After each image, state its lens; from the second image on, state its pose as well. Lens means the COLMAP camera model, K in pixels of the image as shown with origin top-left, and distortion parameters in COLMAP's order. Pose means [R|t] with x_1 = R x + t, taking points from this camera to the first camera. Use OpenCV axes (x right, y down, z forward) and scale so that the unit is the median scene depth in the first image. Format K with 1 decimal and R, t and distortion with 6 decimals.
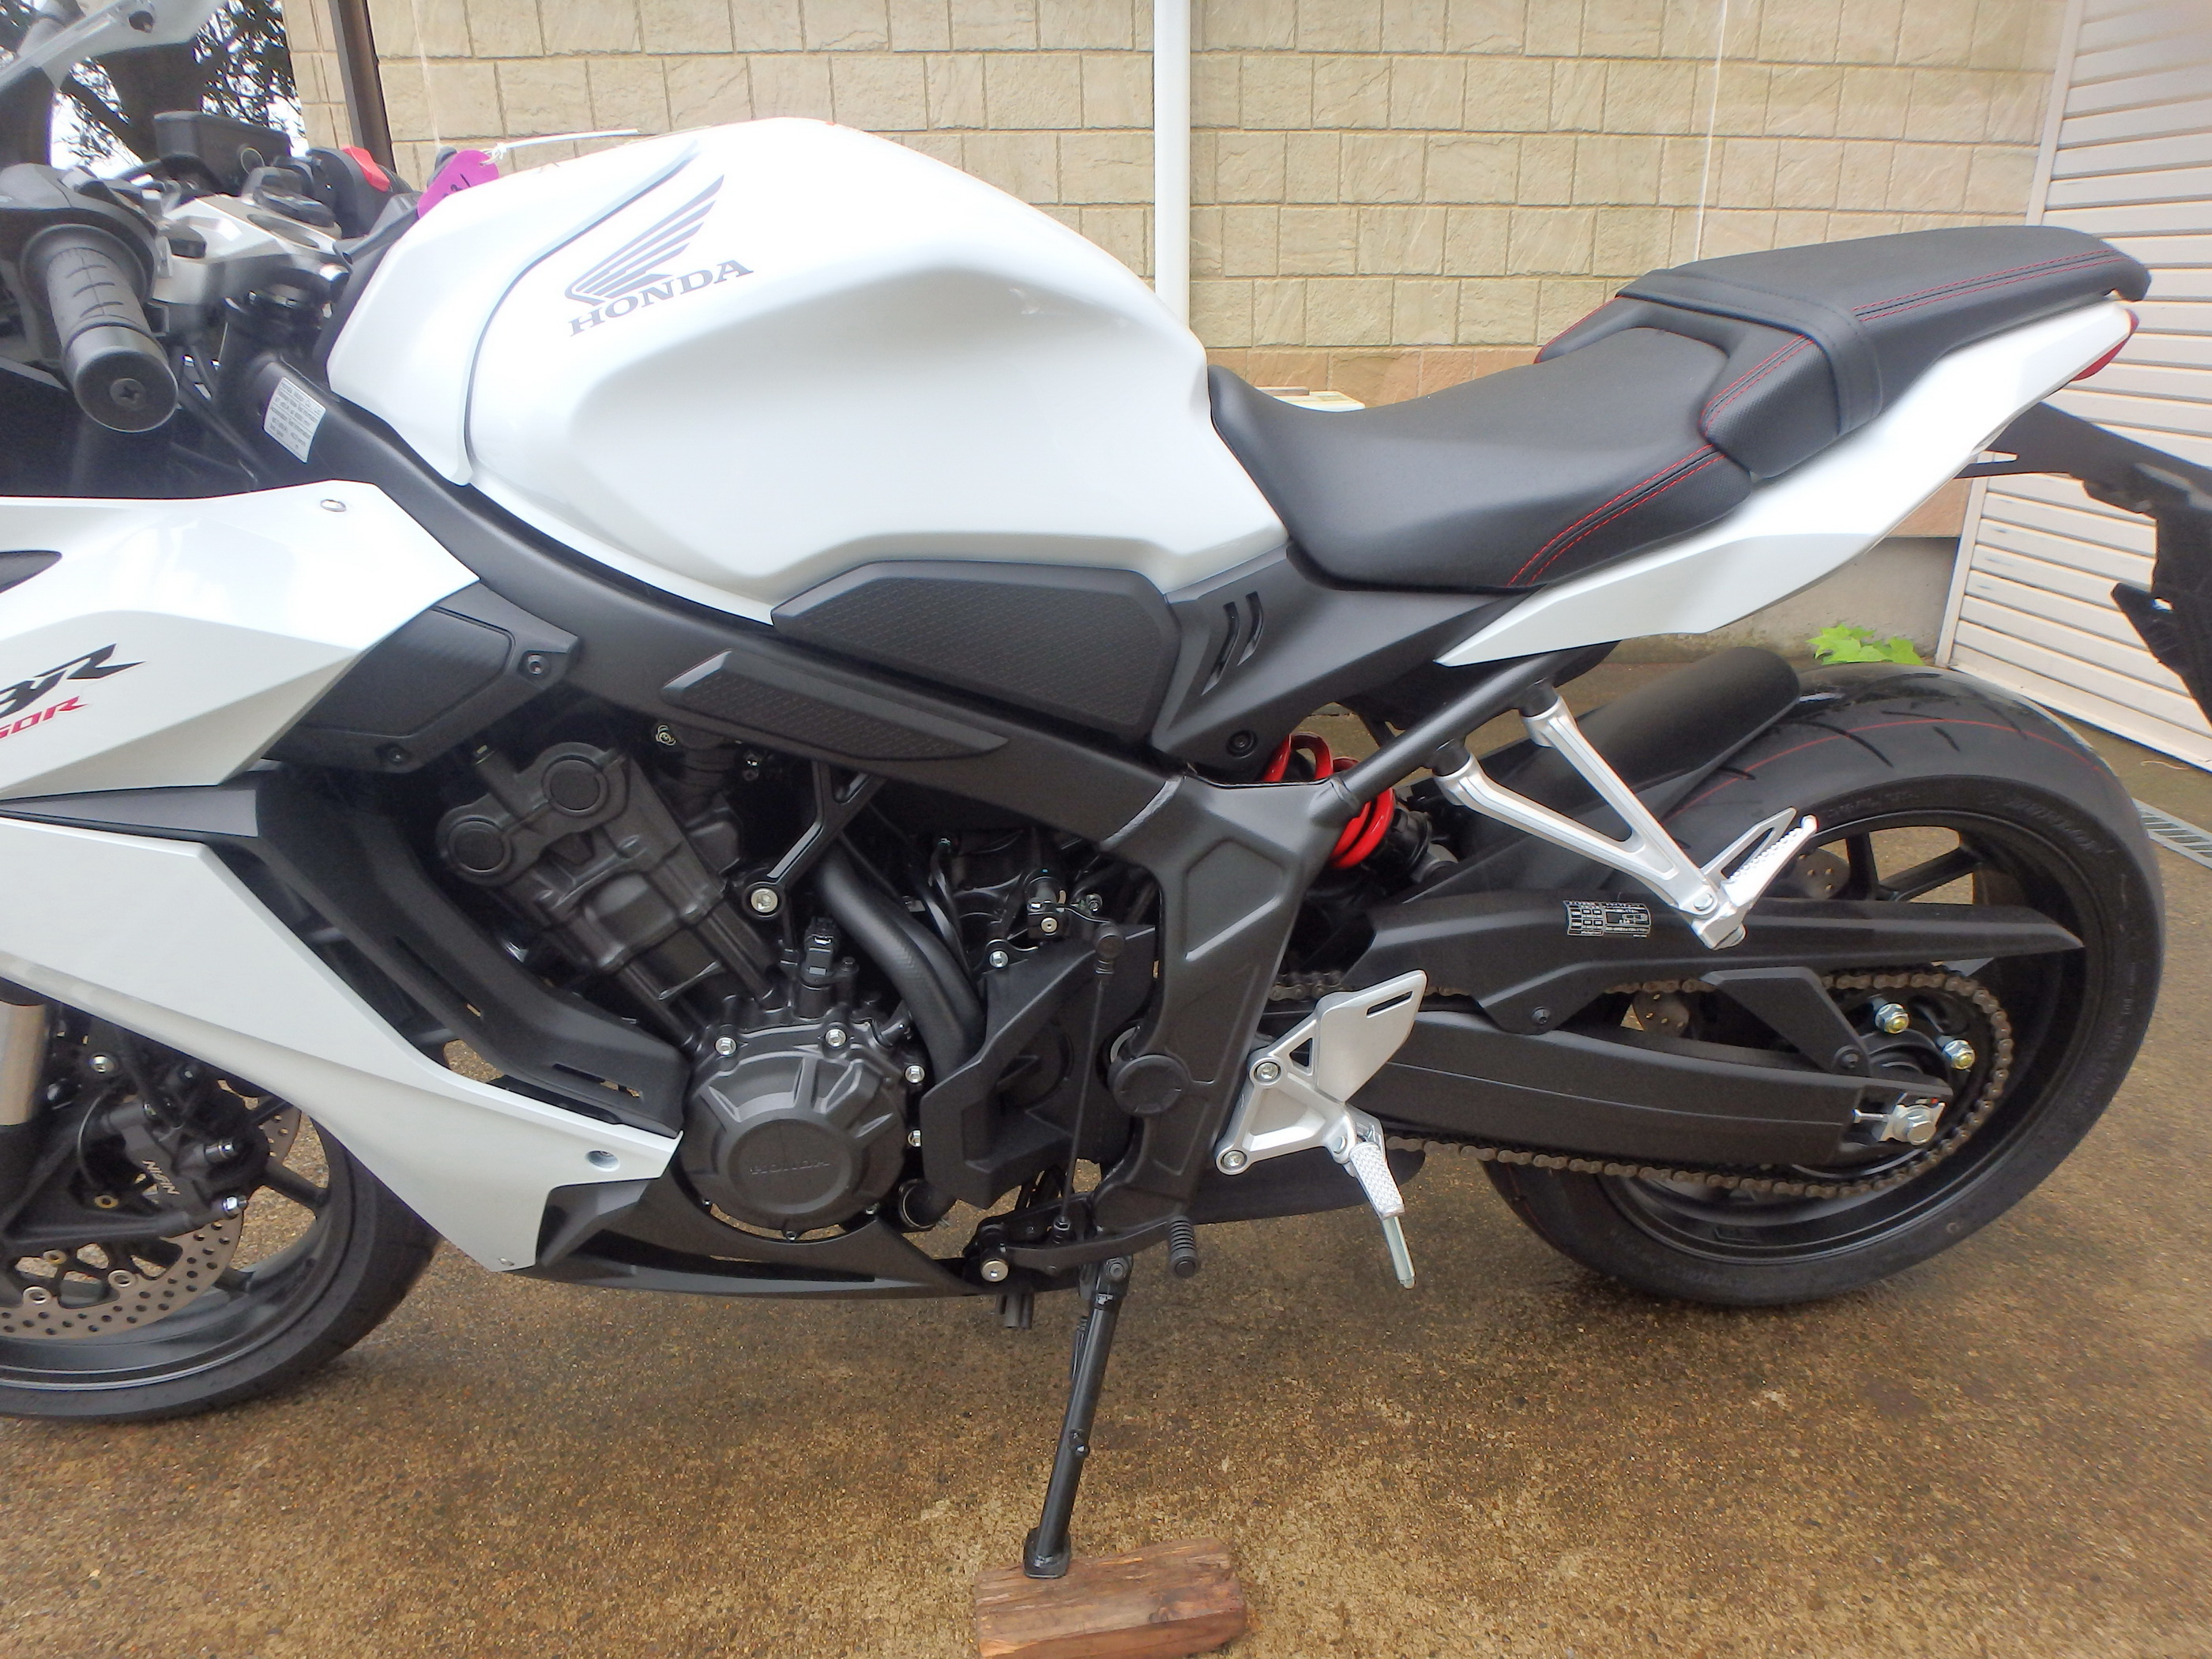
lens RADIAL K [[1391.2, 0, 1122.1], [0, 1391.2, 812.1], [0, 0, 1]] dist [-0.048475, 0.013528]
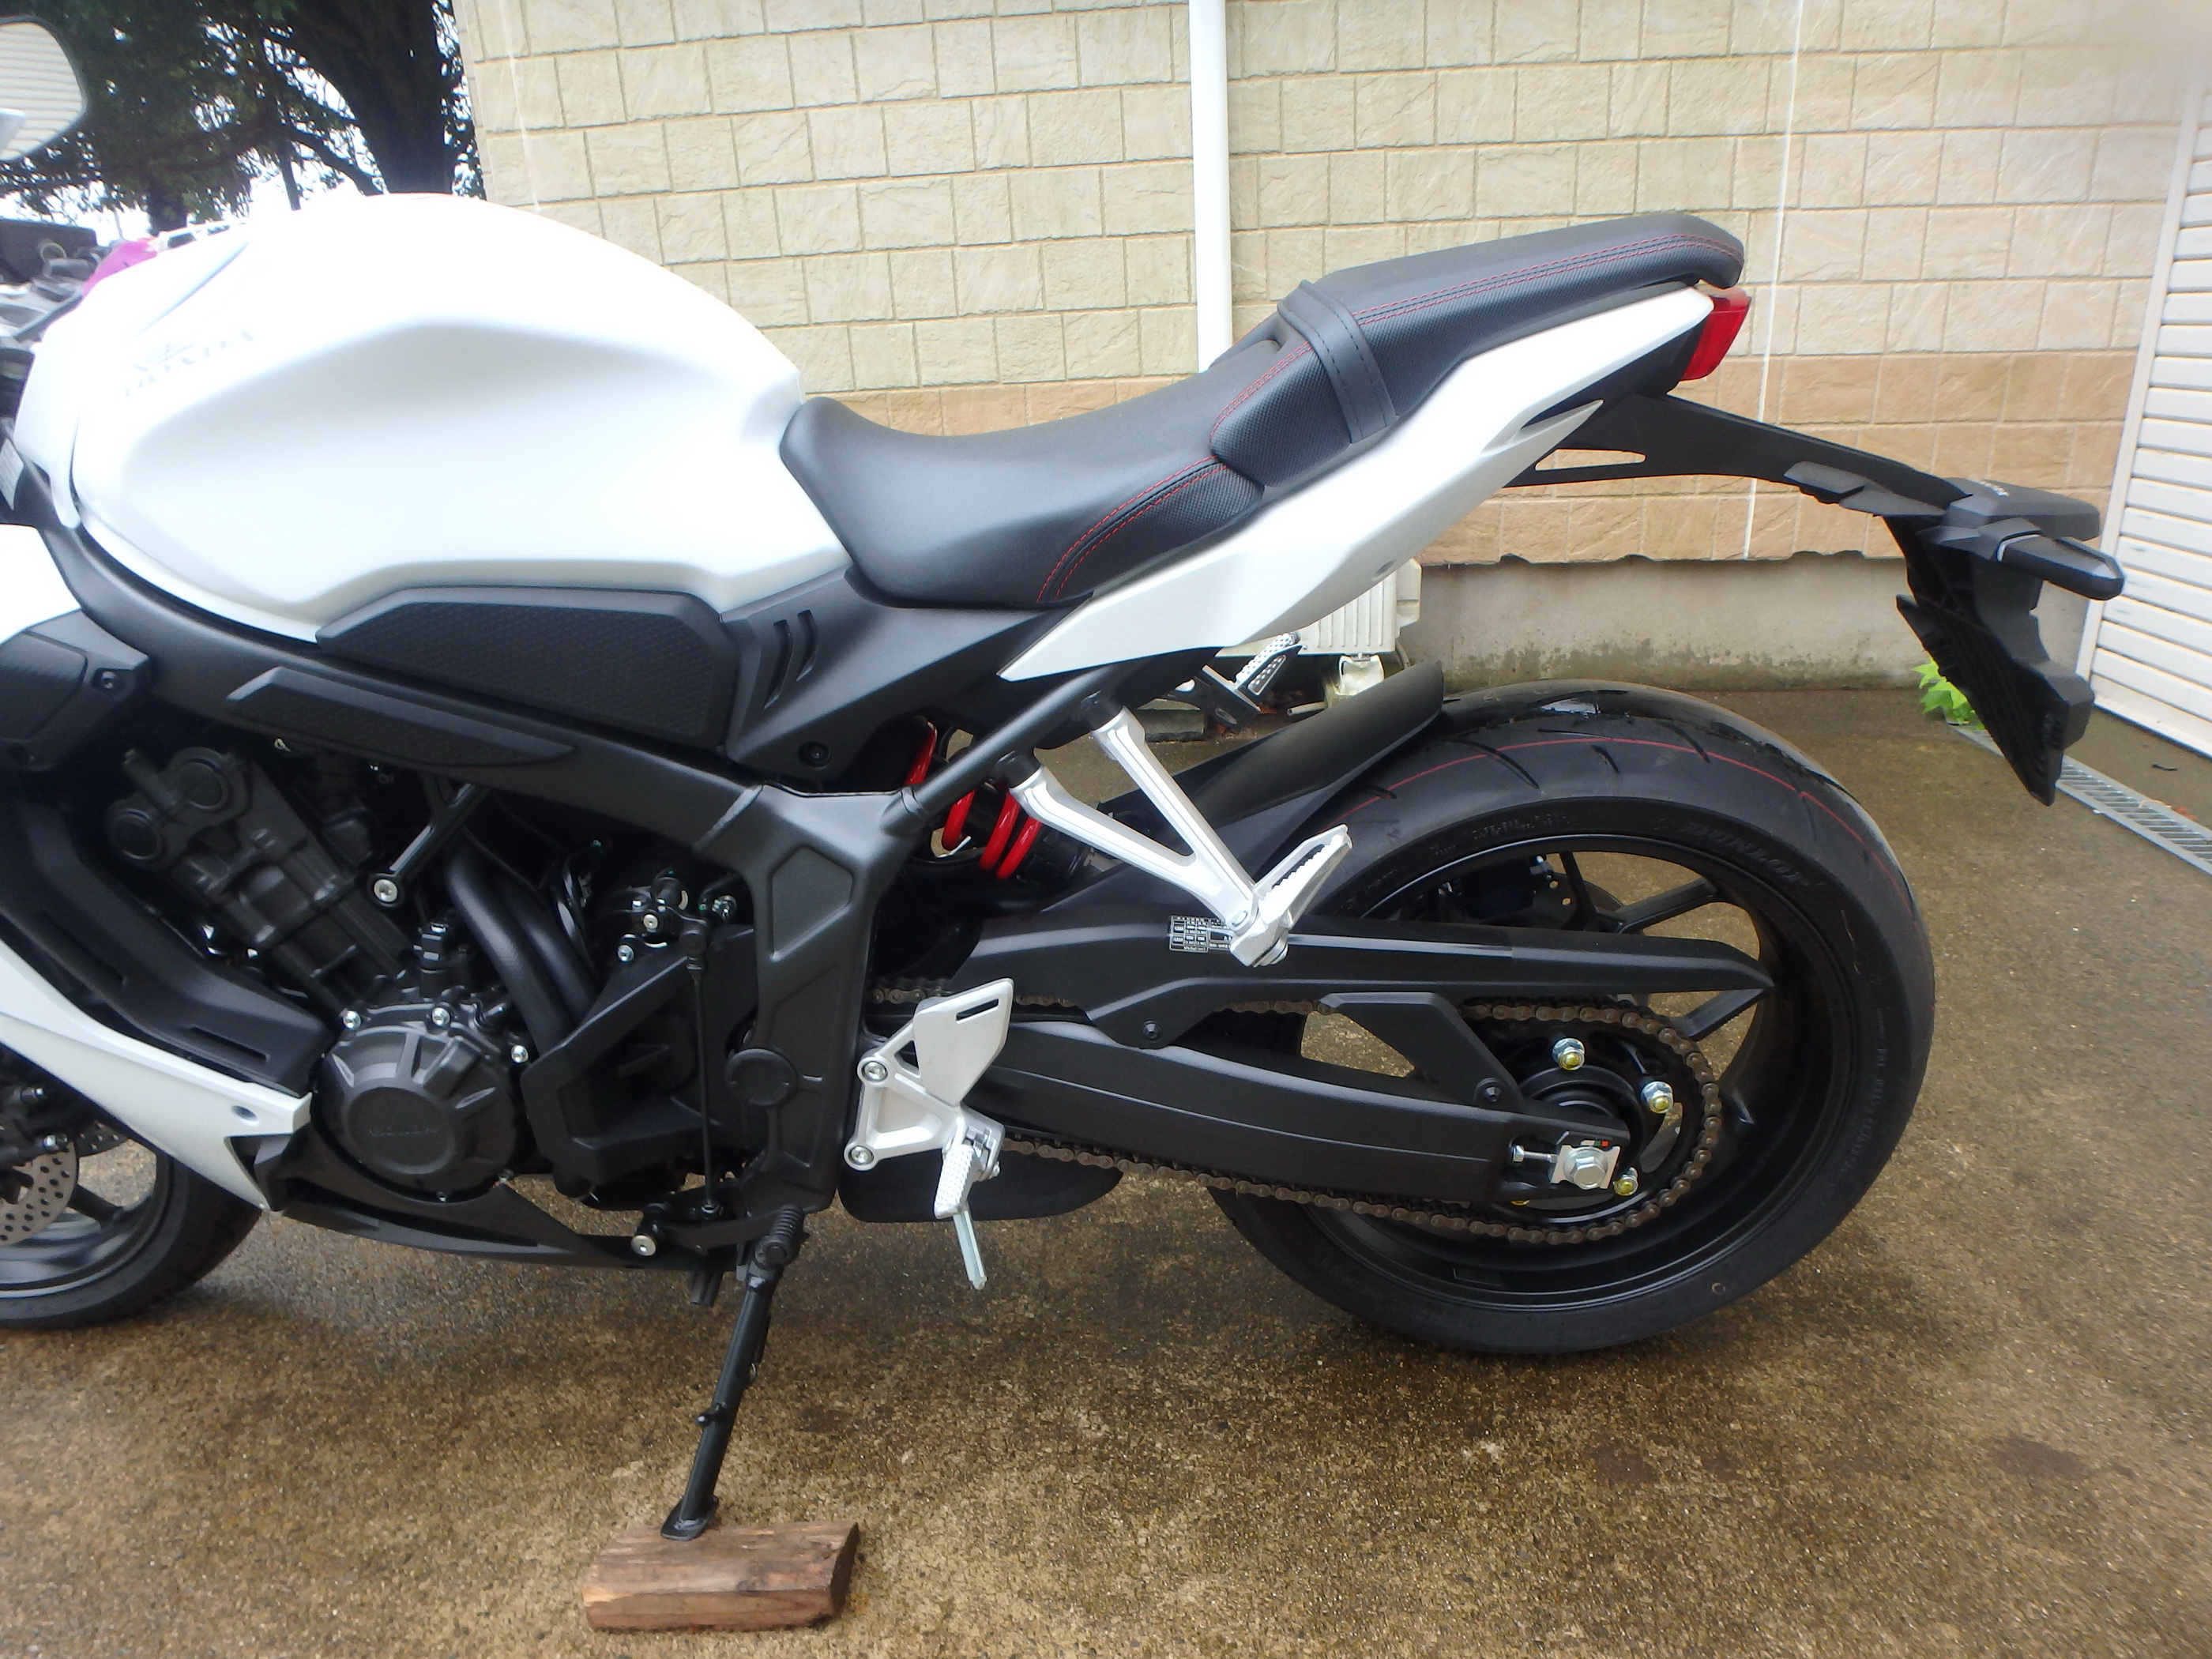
lens RADIAL K [[1391.2, 0, 1130.9], [0, 1391.2, 821.8], [0, 0, 1]] dist [-0.048475, 0.013528]
pose [[0.986358, 0.021608, -0.163191, 0.406114], [-0.023573, 0.999671, -0.010115, 0.005431], [0.162919, 0.013824, 0.986543, 0.005057]]
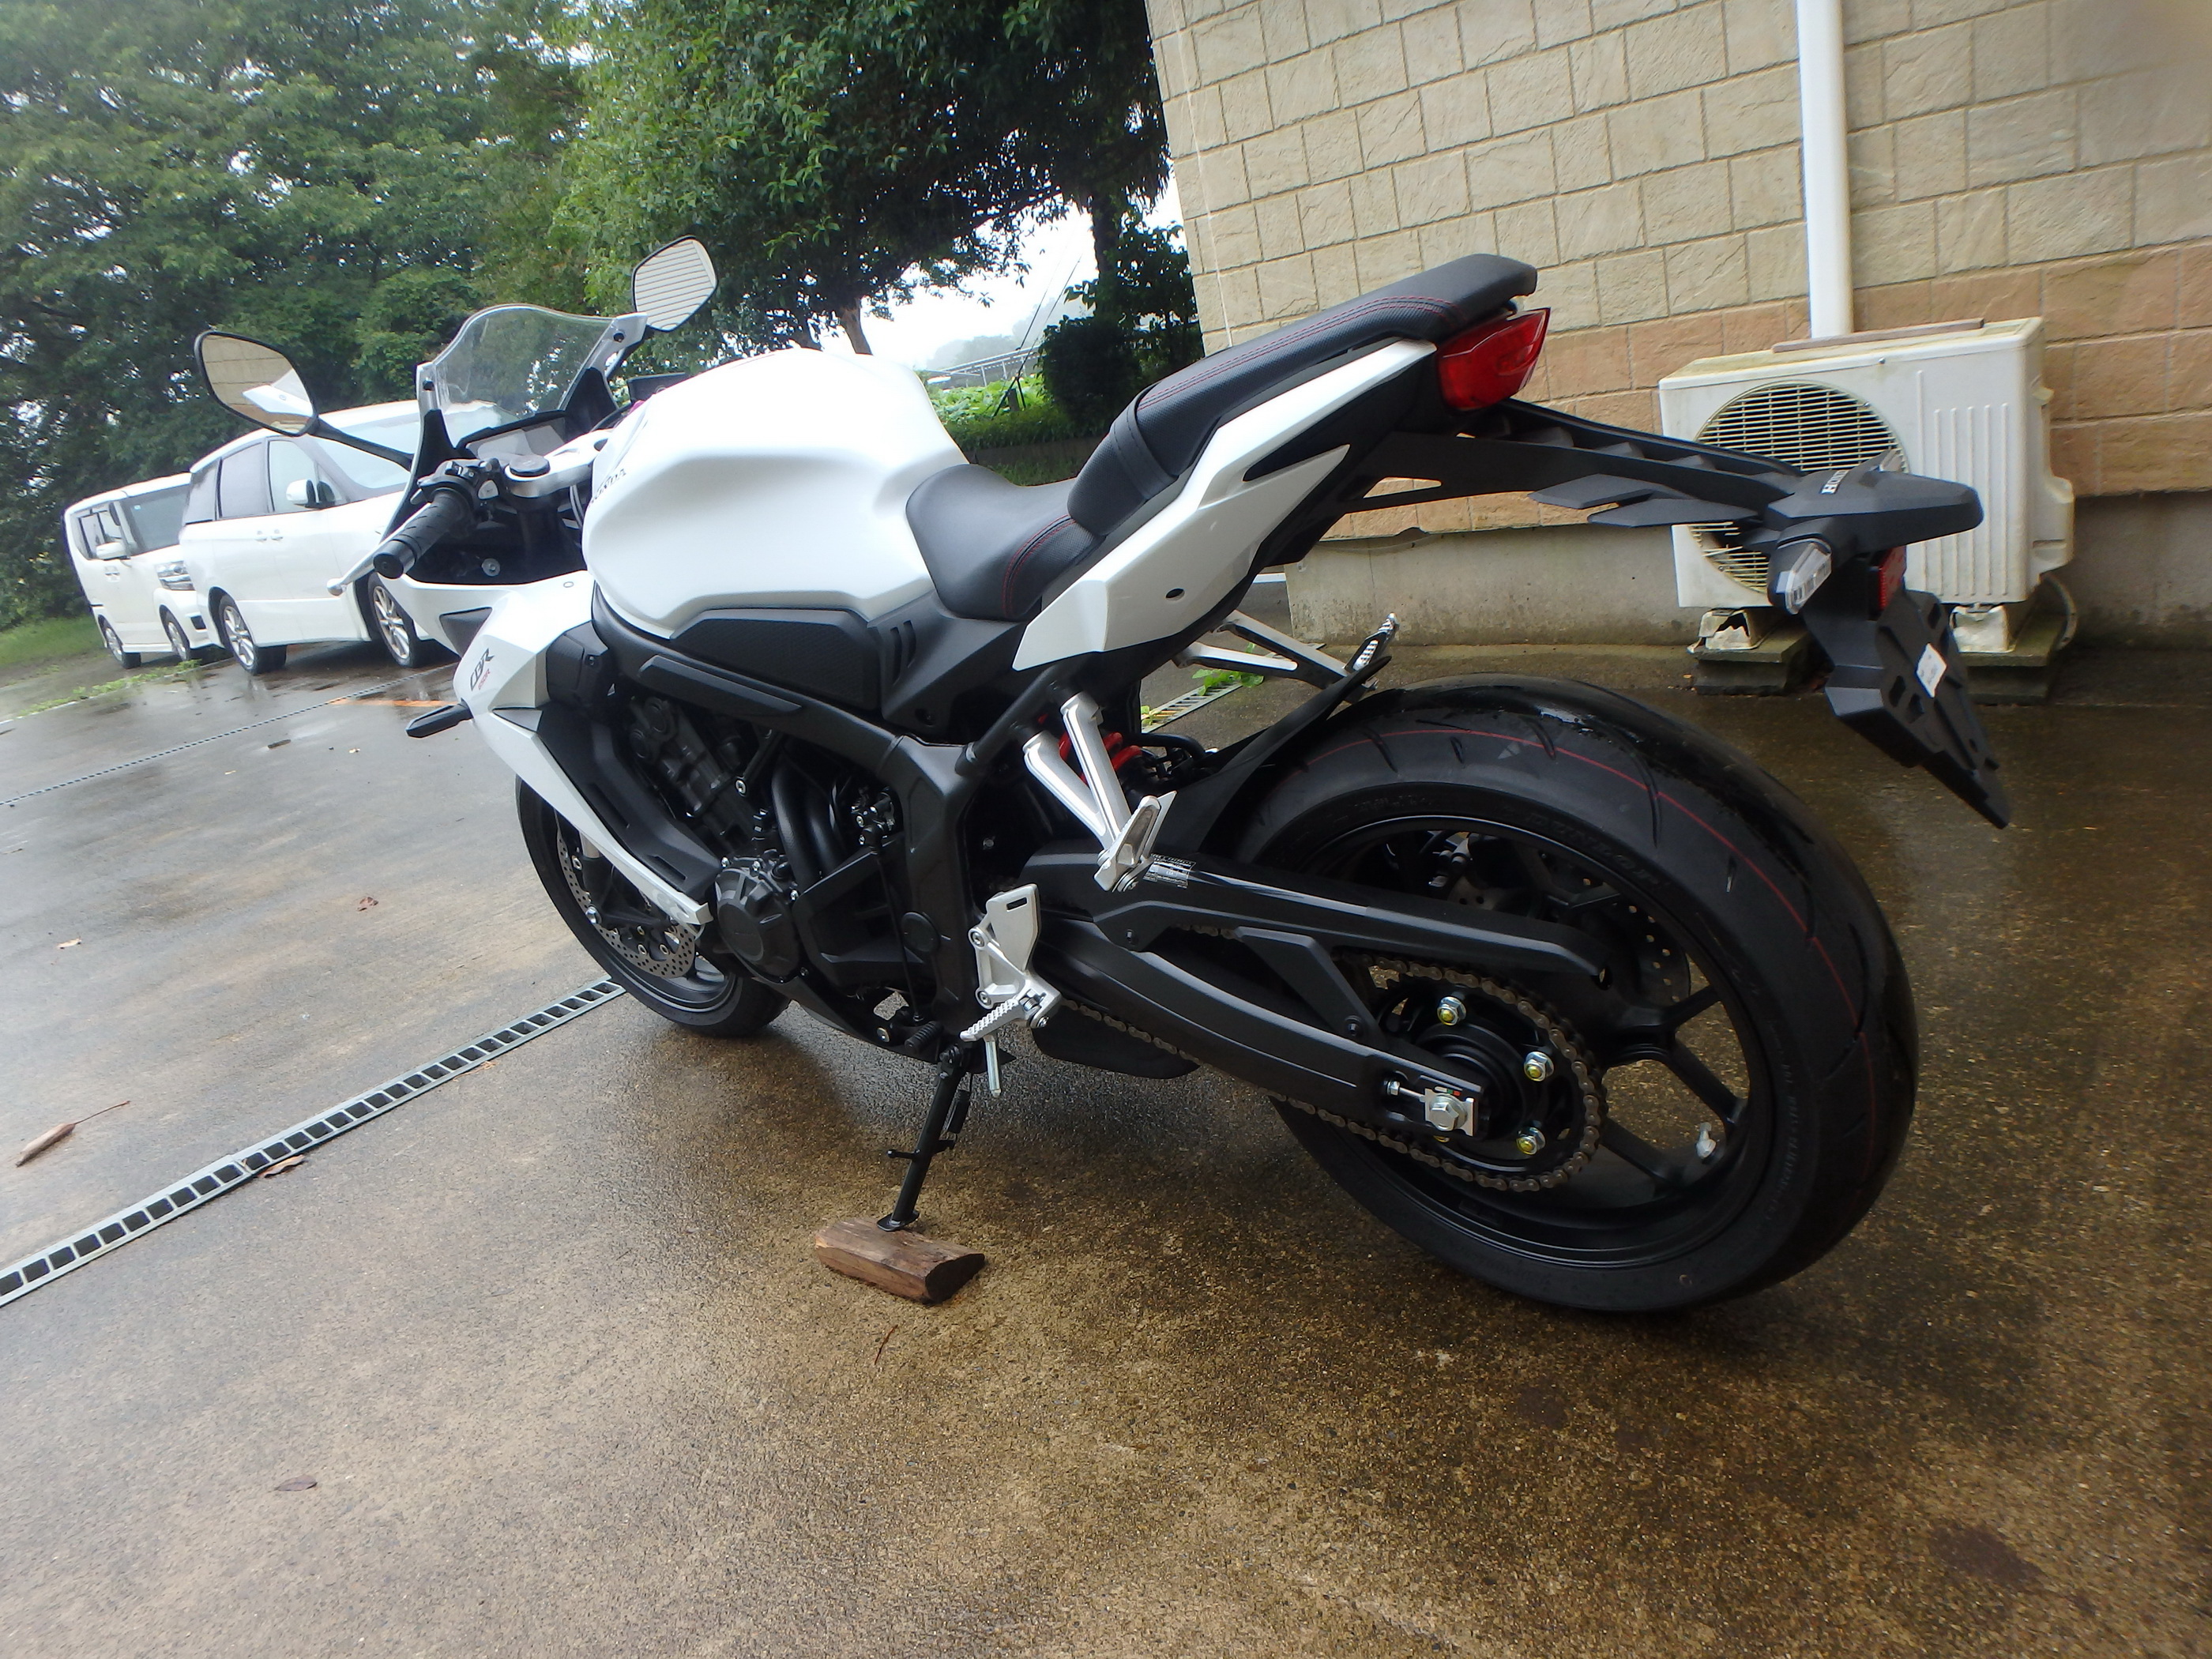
lens RADIAL K [[1391.2, 0, 1092.0], [0, 1391.2, 830.0], [0, 0, 1]] dist [-0.048475, 0.013528]
pose [[0.685935, 0.123703, -0.717071, 1.096859], [-0.083113, 0.992314, 0.091681, -0.067270], [0.722901, -0.003289, 0.690944, 0.053550]]
